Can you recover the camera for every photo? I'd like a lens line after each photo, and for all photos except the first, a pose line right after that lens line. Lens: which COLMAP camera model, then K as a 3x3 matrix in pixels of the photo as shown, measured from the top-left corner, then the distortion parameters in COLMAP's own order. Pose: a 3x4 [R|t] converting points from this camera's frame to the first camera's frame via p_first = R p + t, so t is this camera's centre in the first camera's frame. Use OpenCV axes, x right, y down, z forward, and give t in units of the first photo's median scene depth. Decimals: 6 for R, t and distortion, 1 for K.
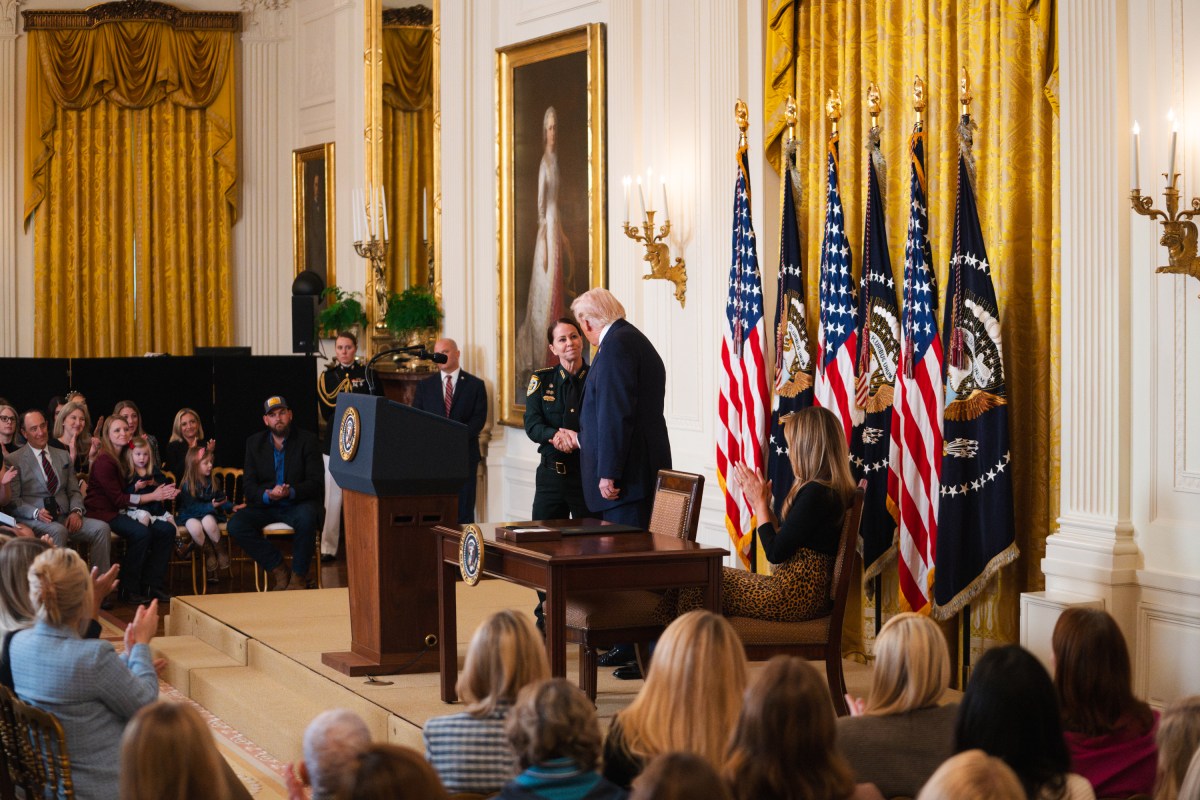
lens RADIAL K [[2419.2, 0, 613.9], [0, 2419.2, 478.8], [0, 0, 1]] dist [-0.290618, 0.000000]
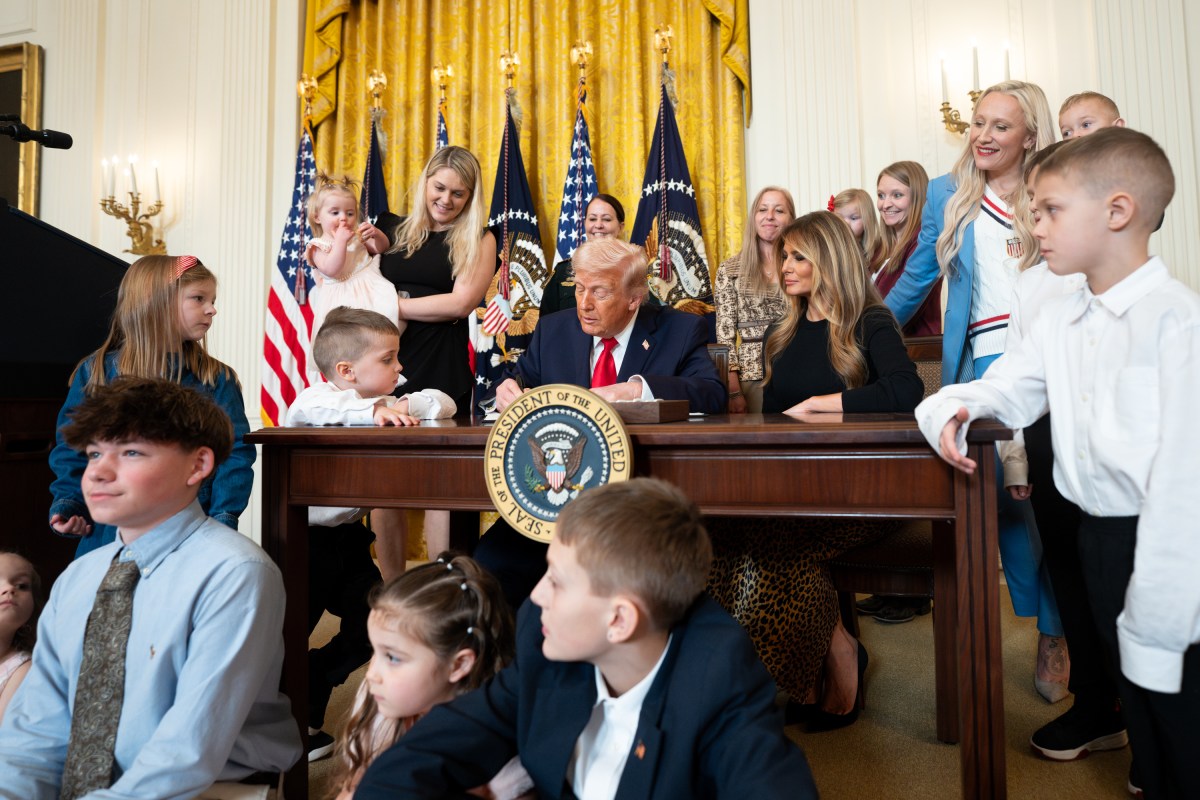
lens RADIAL K [[747.3, 0, 671.7], [0, 747.3, 344.2], [0, 0, 1]] dist [-0.035352, 0.020839]
pose [[0.619022, 0.048702, 0.783862, -0.116293], [0.078514, 0.989238, -0.123465, 0.024335], [-0.781439, 0.137972, 0.608537, 0.740473]]
